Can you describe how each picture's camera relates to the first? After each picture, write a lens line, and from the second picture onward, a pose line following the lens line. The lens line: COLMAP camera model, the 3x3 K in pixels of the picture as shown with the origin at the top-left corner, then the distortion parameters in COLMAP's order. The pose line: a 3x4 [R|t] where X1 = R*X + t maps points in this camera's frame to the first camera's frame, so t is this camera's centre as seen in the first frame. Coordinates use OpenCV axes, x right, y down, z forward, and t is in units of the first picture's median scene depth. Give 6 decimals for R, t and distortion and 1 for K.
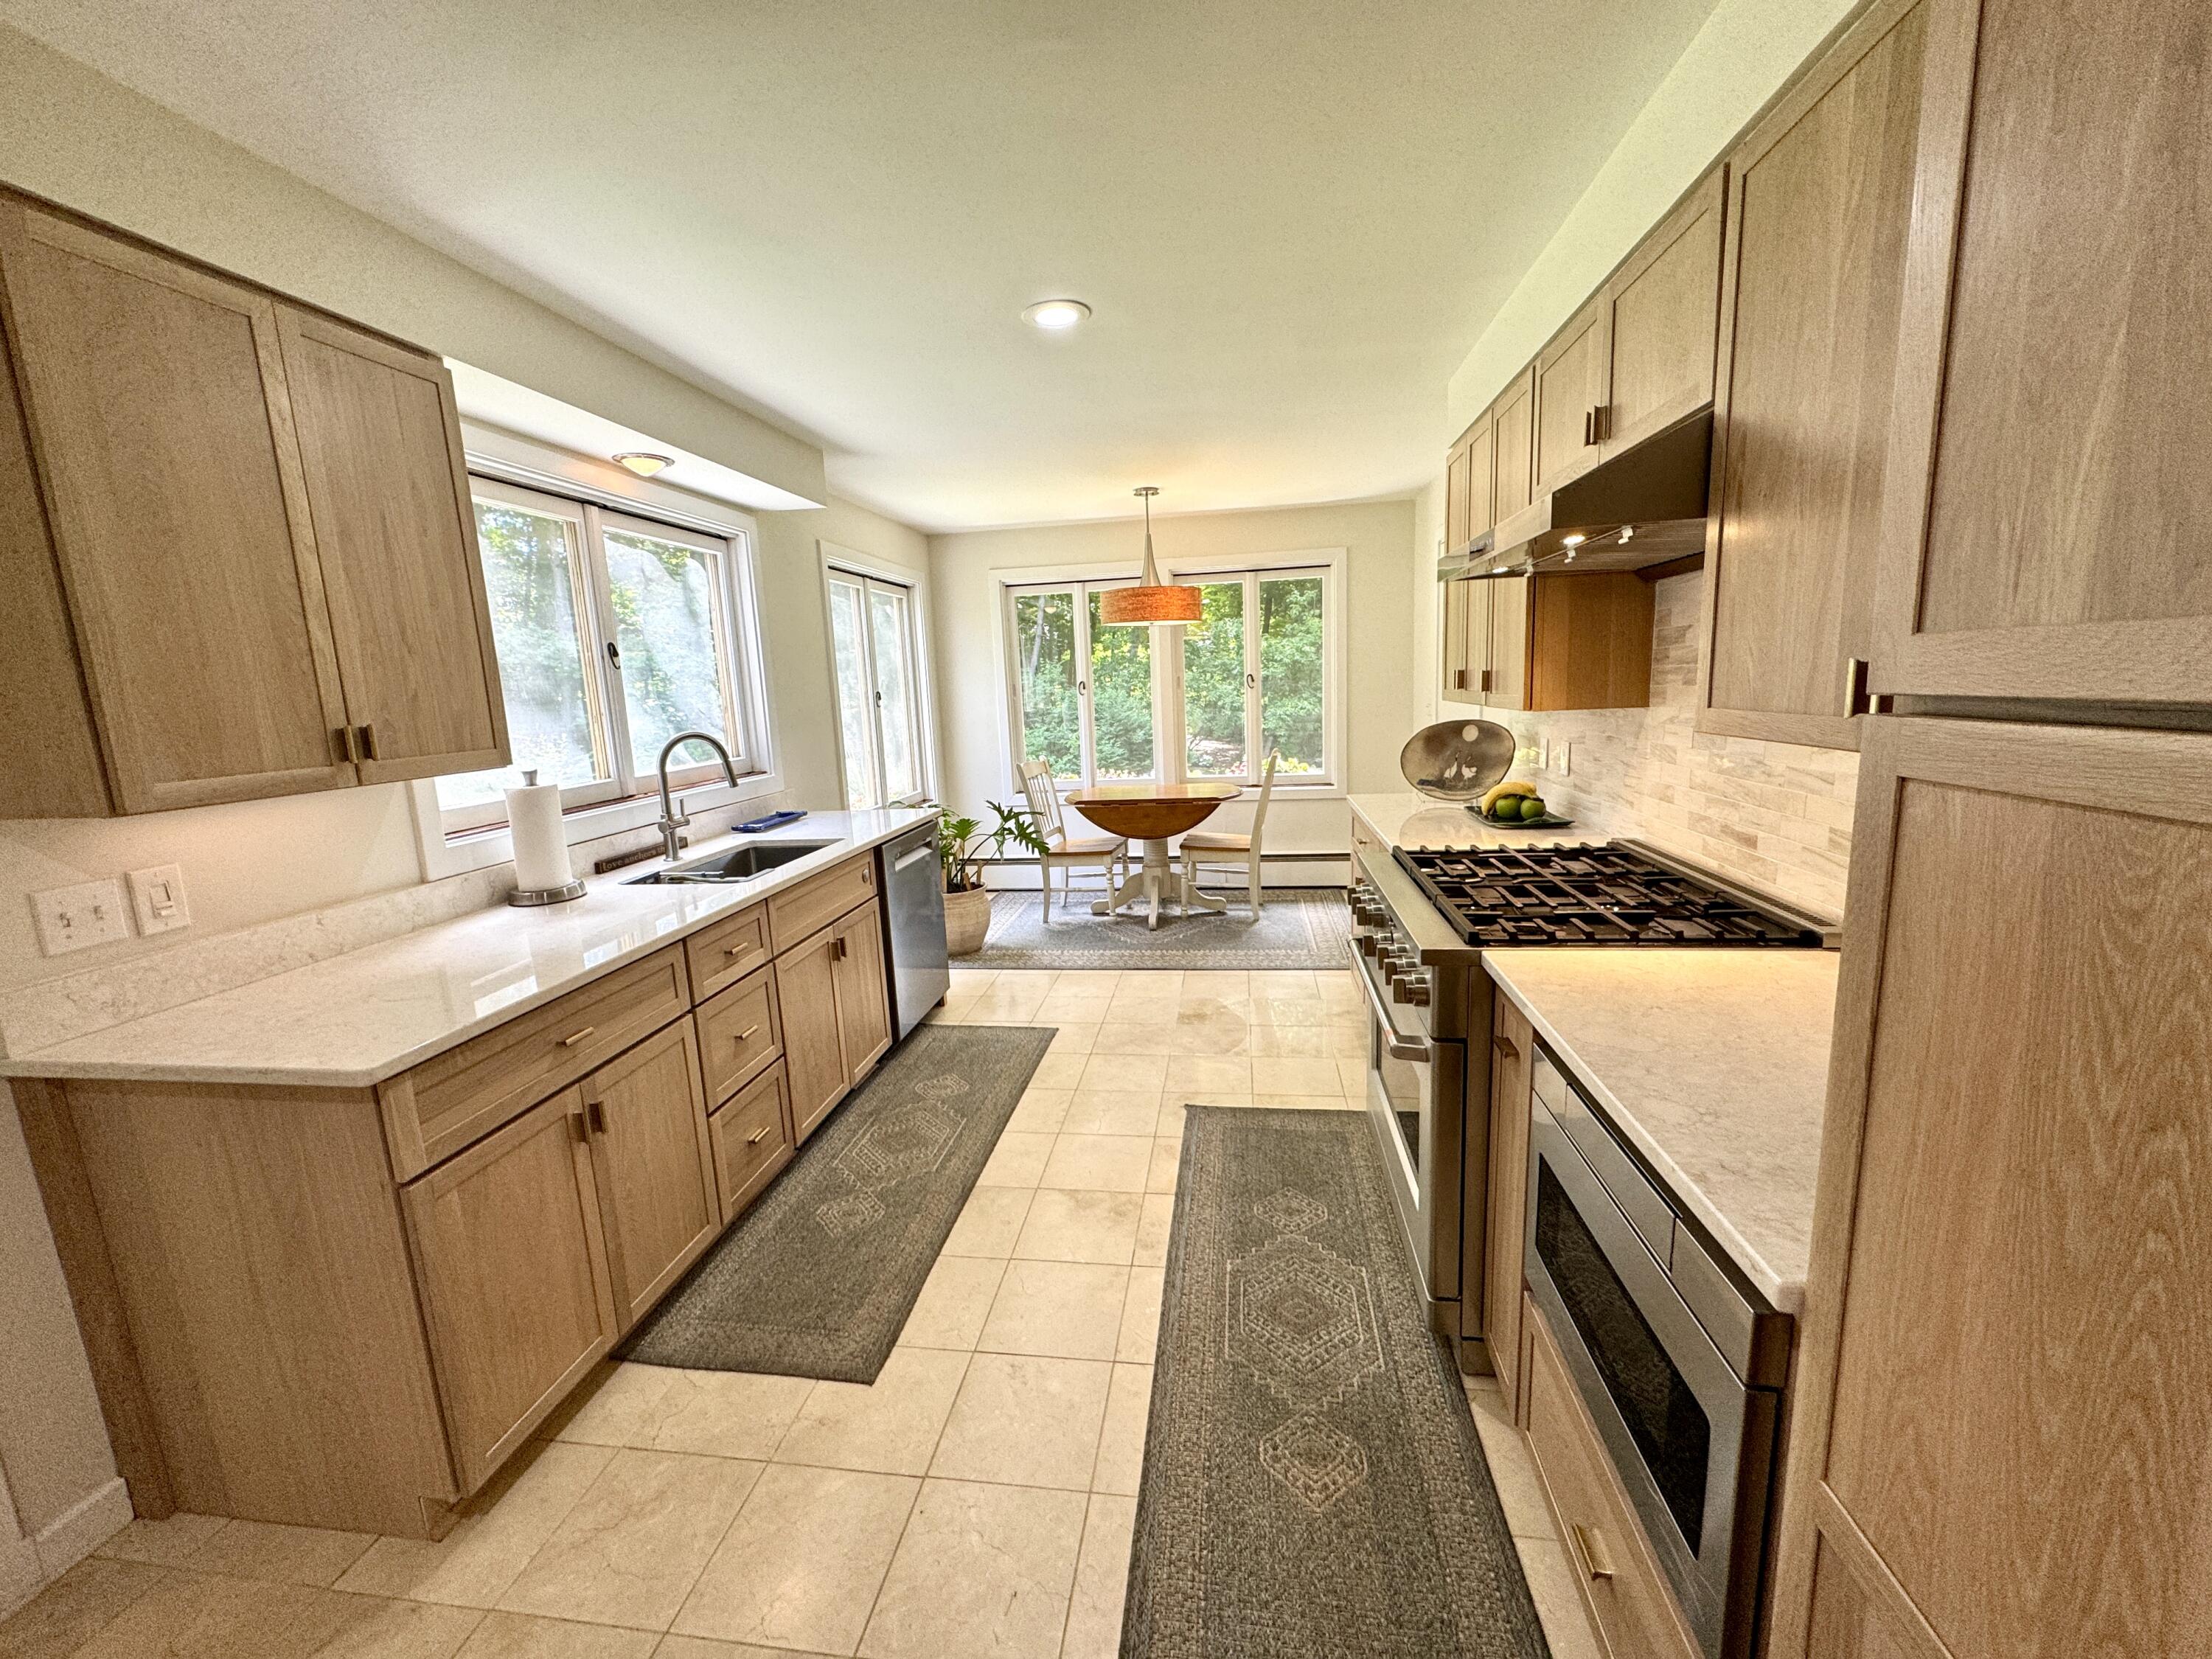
lens RADIAL K [[879.5, 0, 1102.7], [0, 879.5, 830.2], [0, 0, 1]] dist [-0.001189, 0.000234]
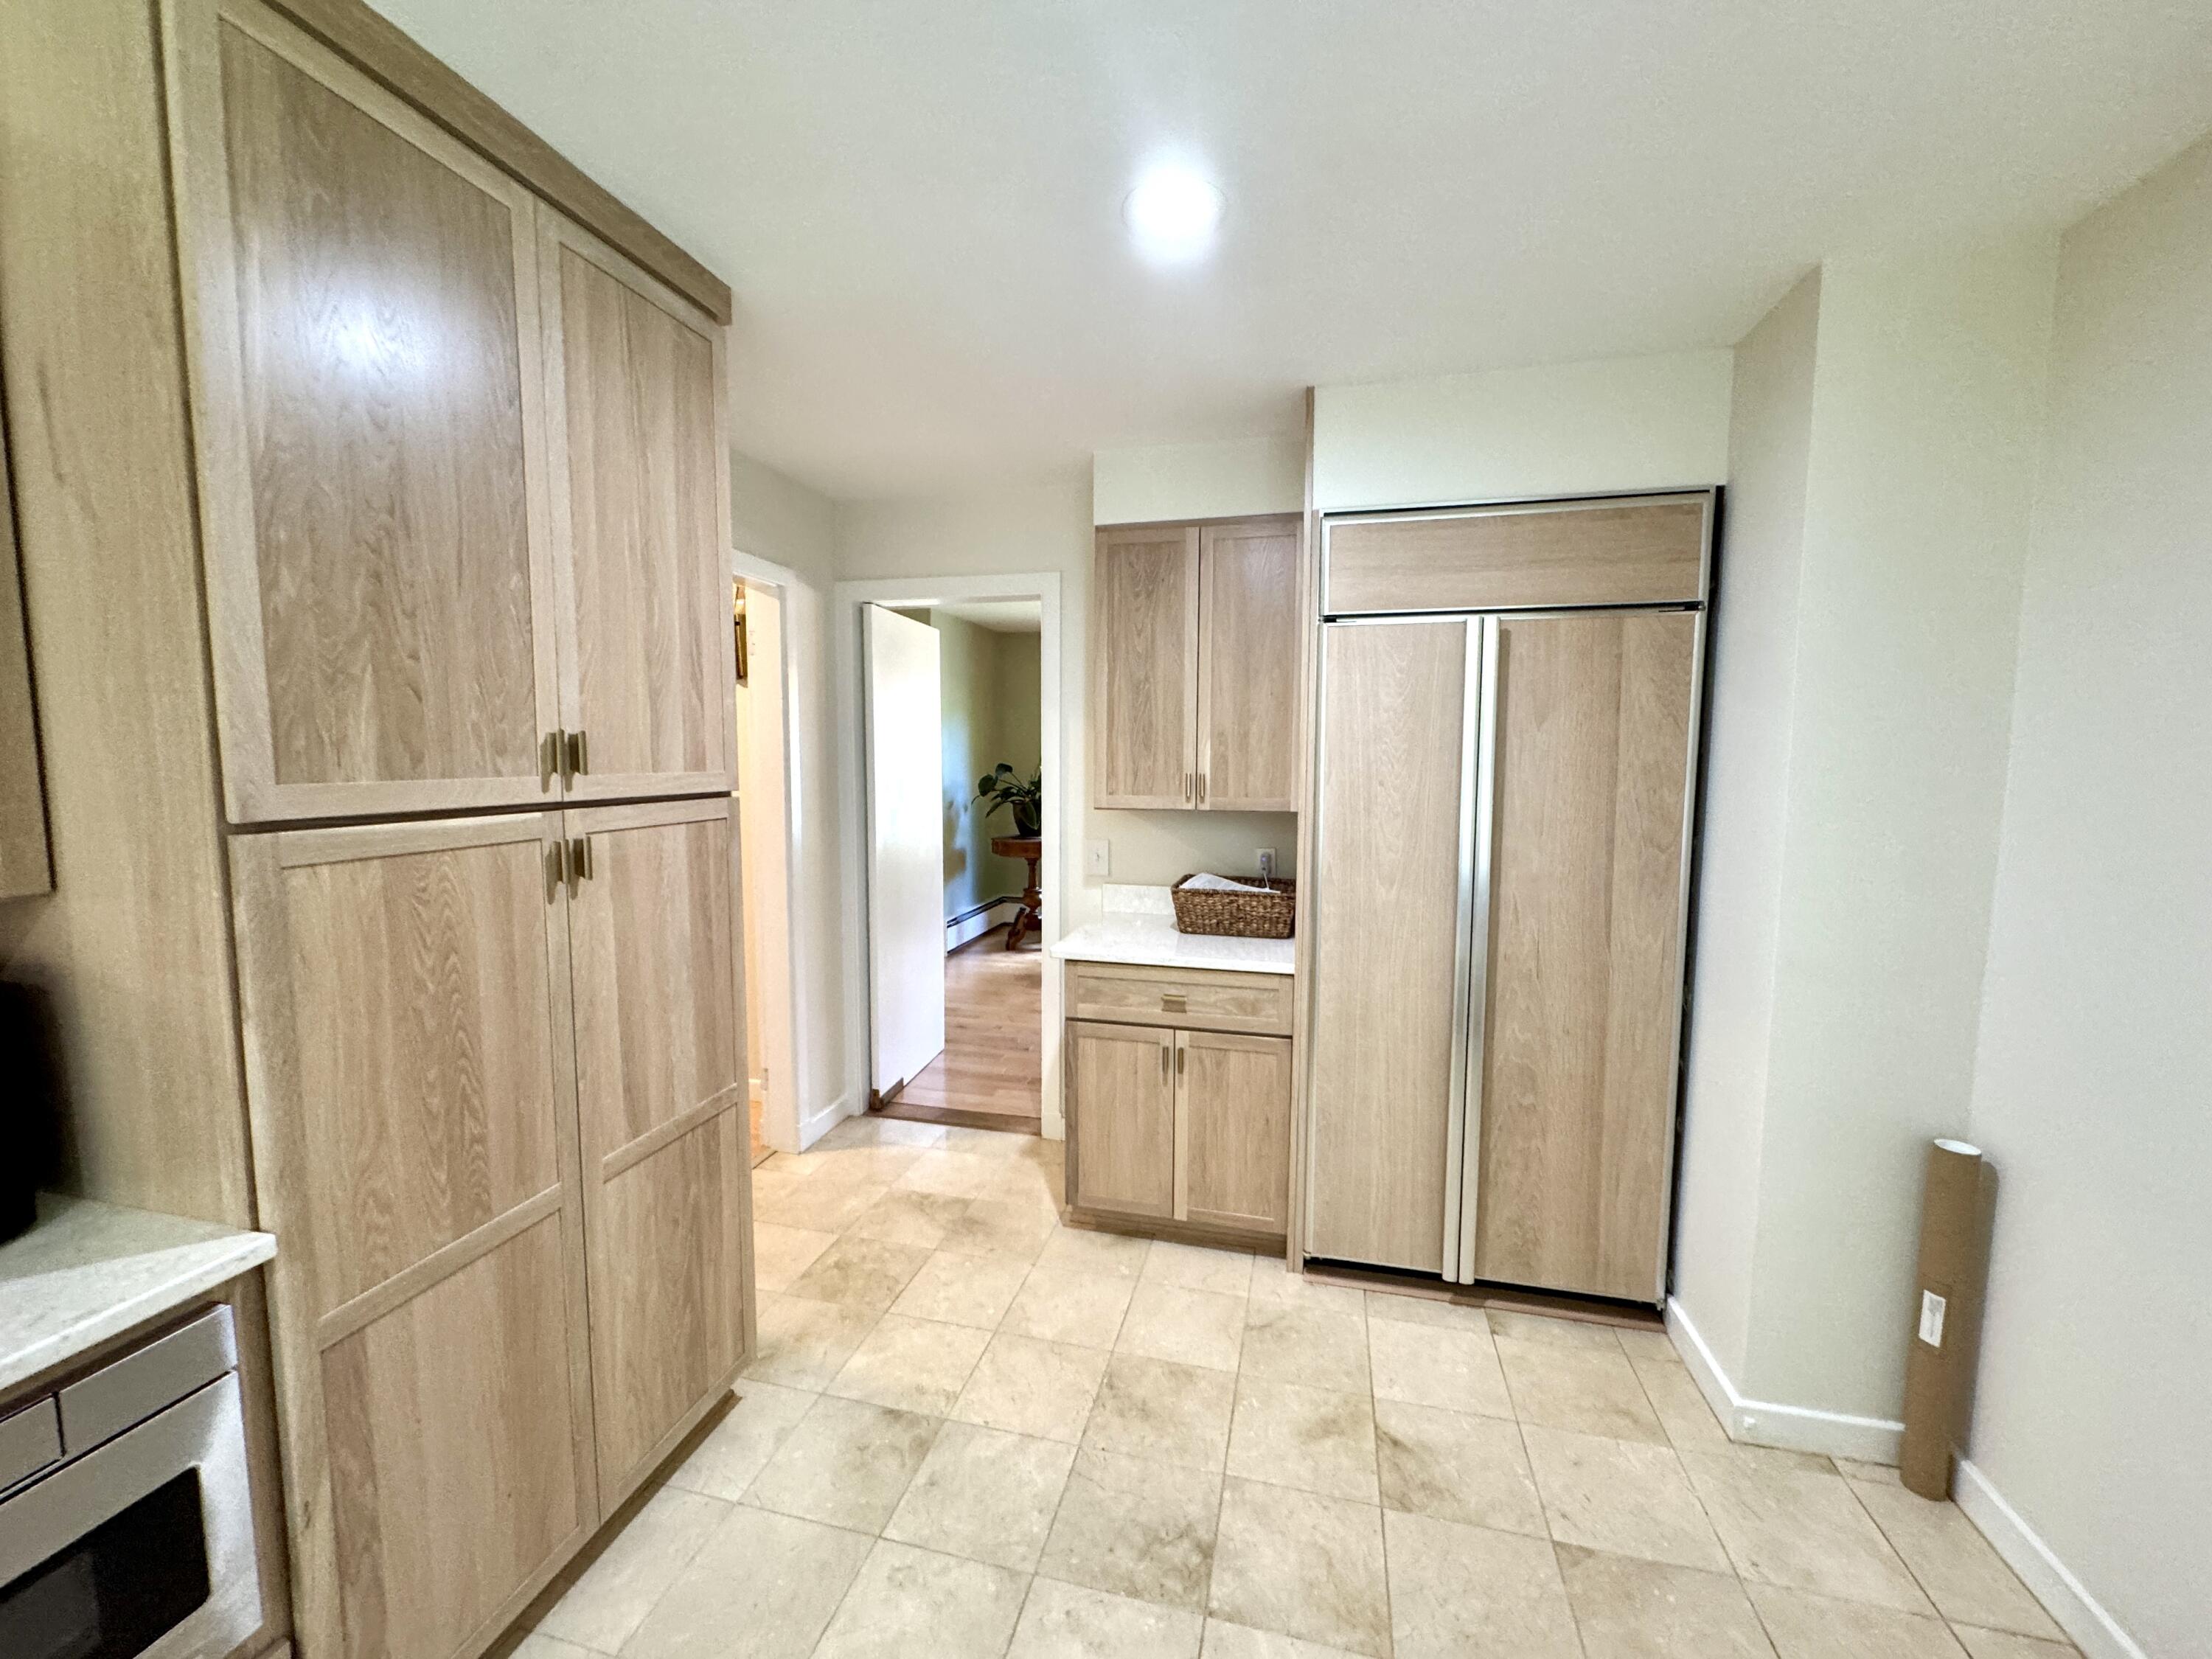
lens RADIAL K [[879.5, 0, 1102.7], [0, 879.5, 830.2], [0, 0, 1]] dist [-0.001189, 0.000234]
pose [[-0.995160, 0.032179, 0.092845, -0.183771], [0.054777, 0.966099, 0.252295, -0.103652], [-0.081579, 0.256160, -0.963186, 0.547848]]
